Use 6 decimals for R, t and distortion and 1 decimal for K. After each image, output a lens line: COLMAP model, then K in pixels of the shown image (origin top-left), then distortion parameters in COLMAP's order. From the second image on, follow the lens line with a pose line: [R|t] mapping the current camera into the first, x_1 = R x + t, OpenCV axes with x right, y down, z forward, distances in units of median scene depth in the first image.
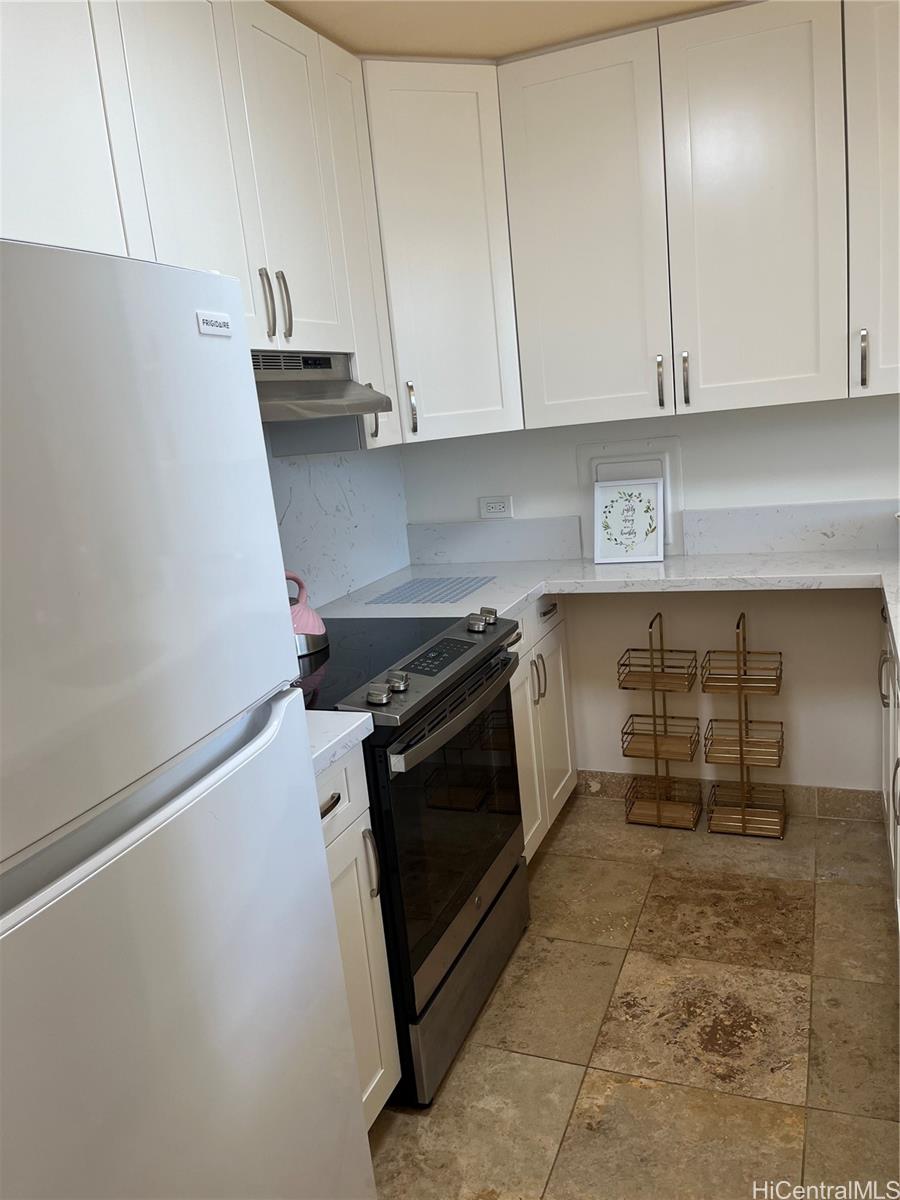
lens RADIAL K [[916.4, 0, 443.2], [0, 916.4, 600.1], [0, 0, 1]] dist [0.060811, -0.094645]
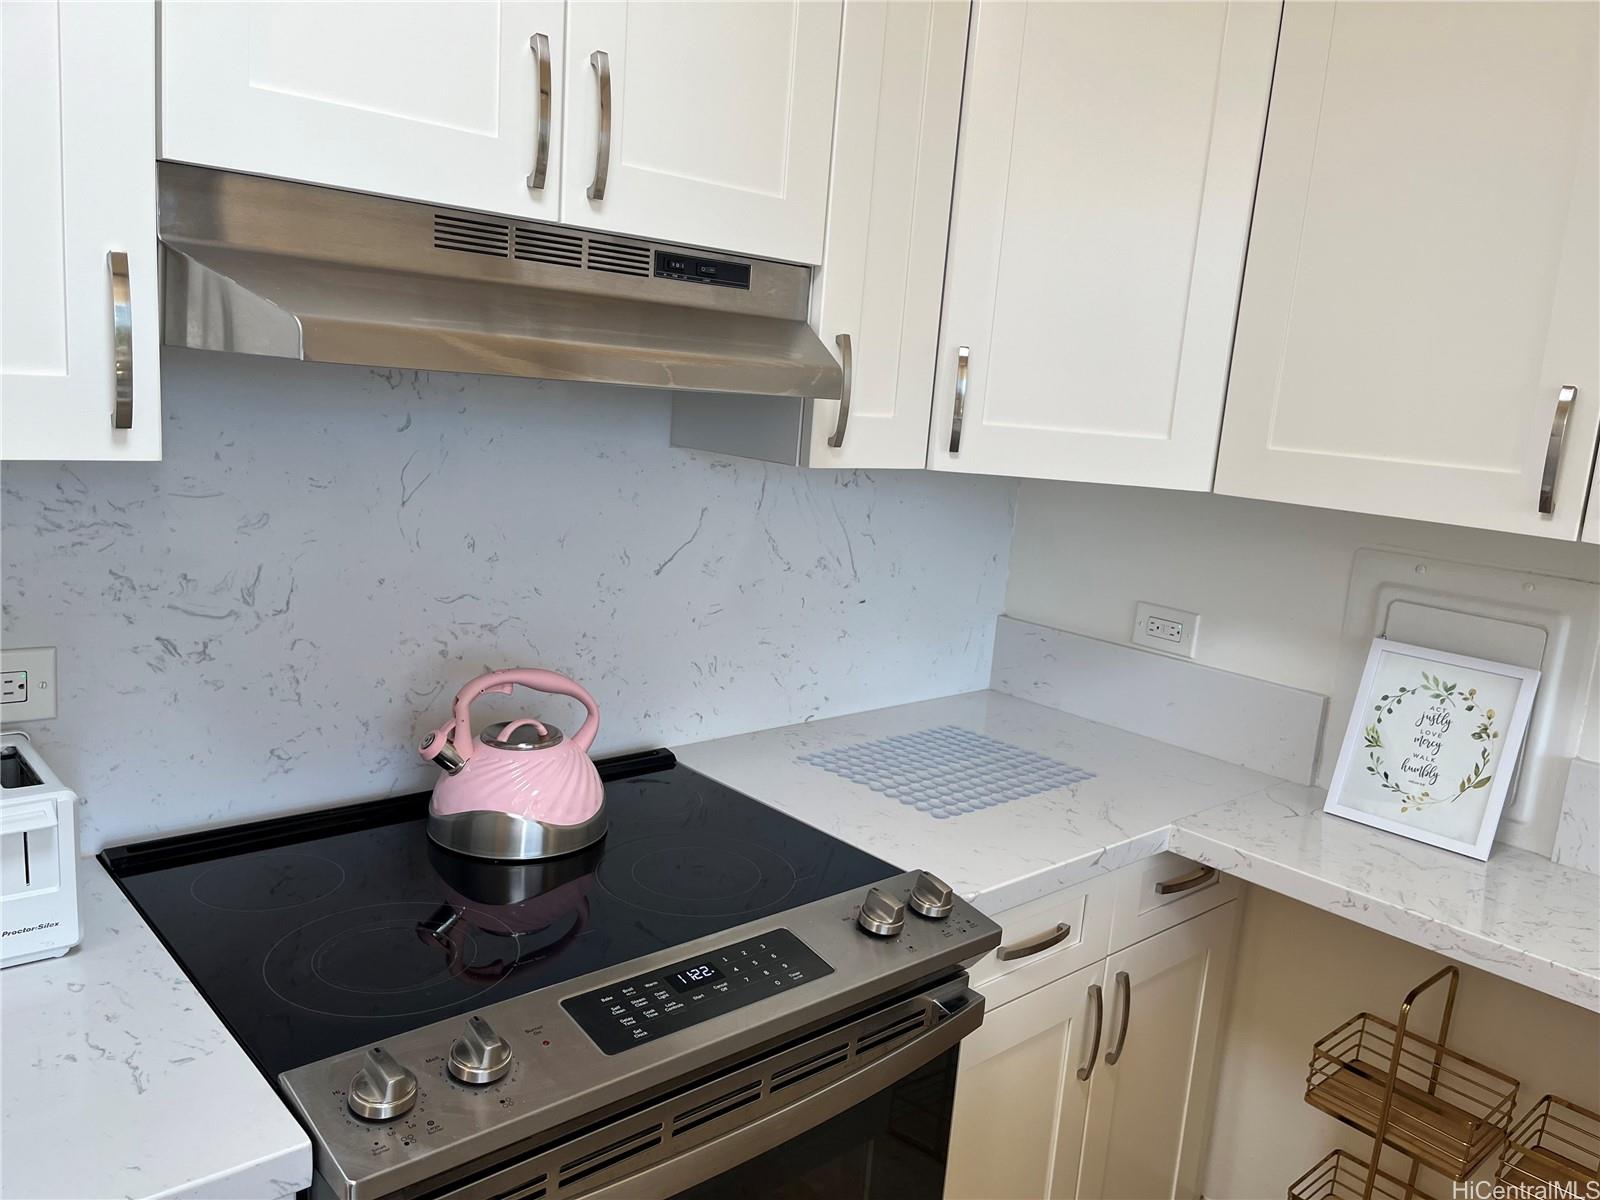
lens RADIAL K [[1221.9, 0, 800.0], [0, 1221.9, 600.0], [0, 0, 1]] dist [0.060811, -0.094645]
pose [[0.889843, 0.246128, -0.384188, 0.145652], [-0.252290, 0.967012, 0.035166, -0.098557], [0.380170, 0.065635, 0.922585, 0.343432]]
